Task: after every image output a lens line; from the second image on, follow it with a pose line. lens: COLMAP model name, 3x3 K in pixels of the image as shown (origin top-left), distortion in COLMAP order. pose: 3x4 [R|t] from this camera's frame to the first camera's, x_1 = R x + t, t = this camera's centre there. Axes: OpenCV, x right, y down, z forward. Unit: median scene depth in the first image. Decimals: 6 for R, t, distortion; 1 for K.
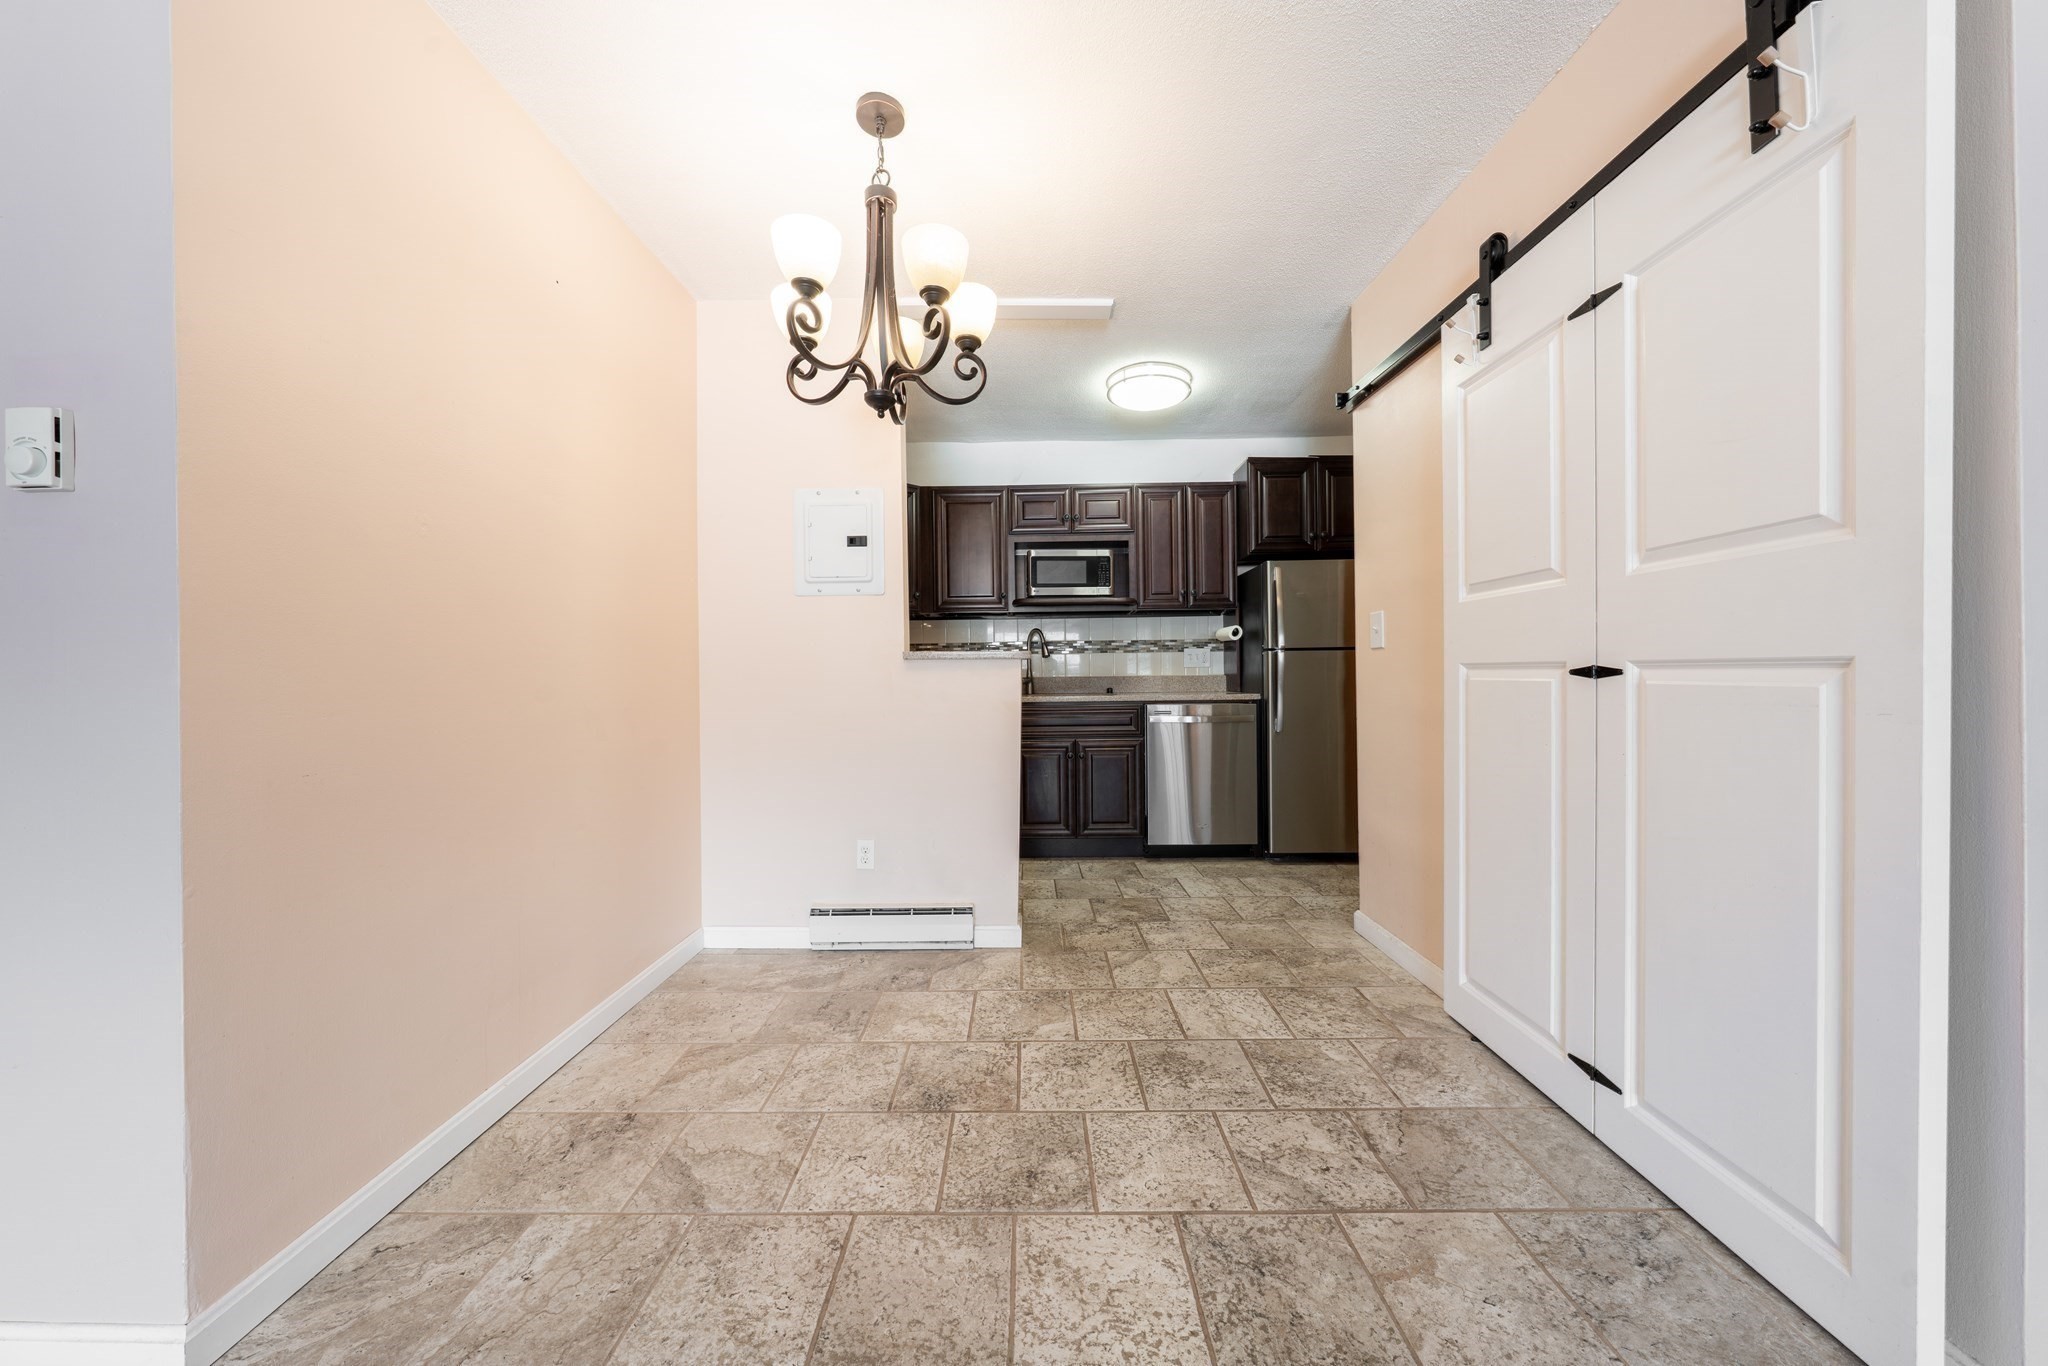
lens RADIAL K [[688.7, 0, 1021.3], [0, 688.7, 681.3], [0, 0, 1]] dist [-0.004466, 0.000407]
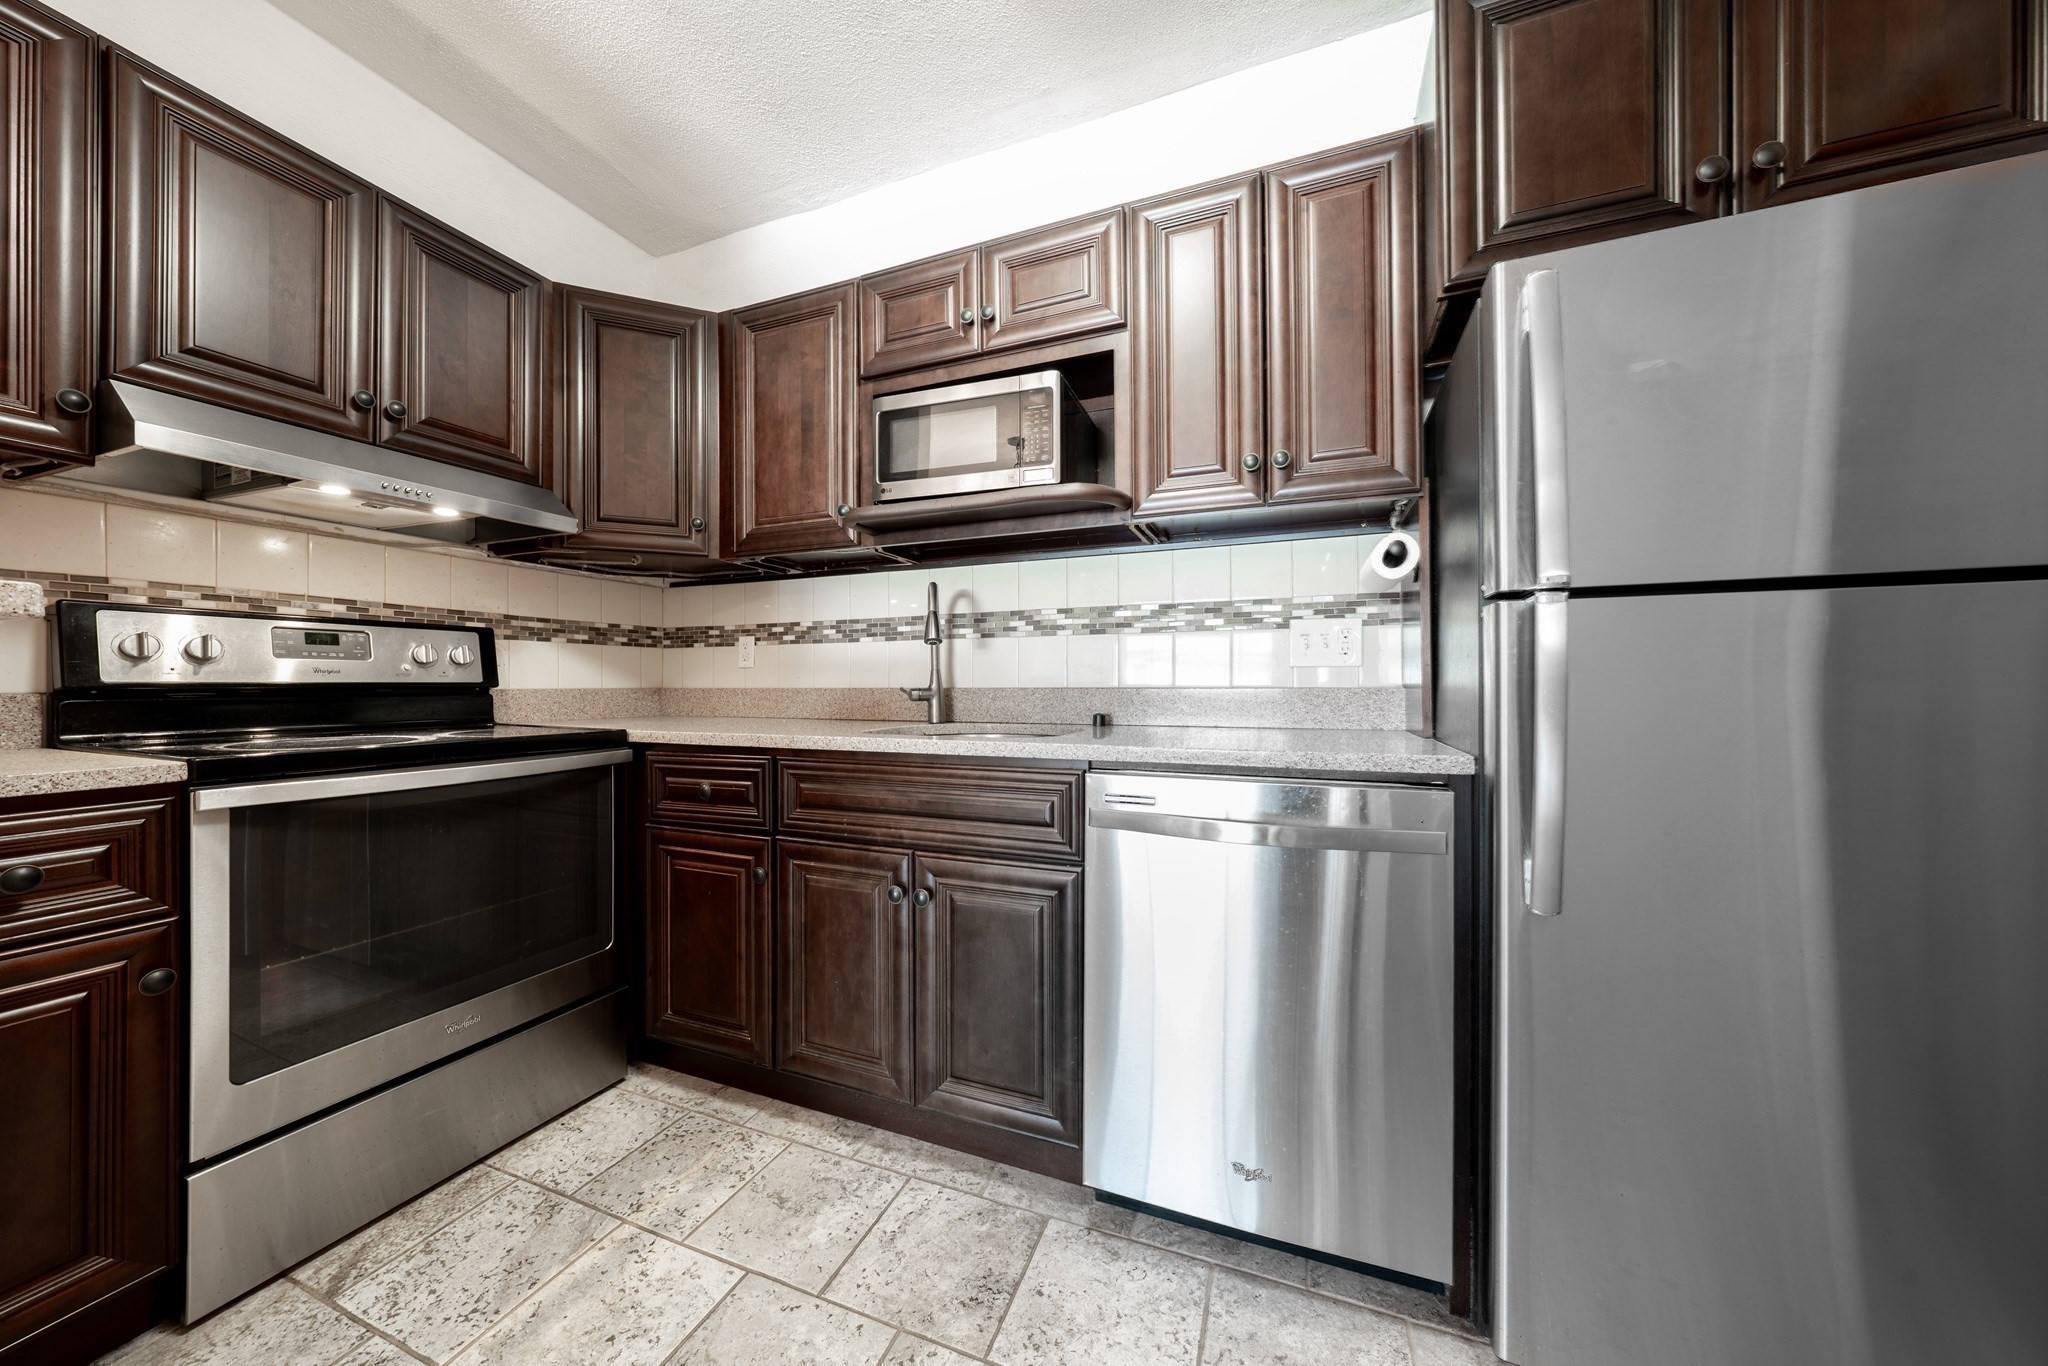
lens RADIAL K [[688.7, 0, 1018.9], [0, 688.7, 678.5], [0, 0, 1]] dist [-0.004466, 0.000407]
pose [[0.929287, 0.007690, -0.369279, 0.471544], [-0.010069, 0.999939, -0.004516, -0.020635], [0.369221, 0.007915, 0.929308, 1.132171]]
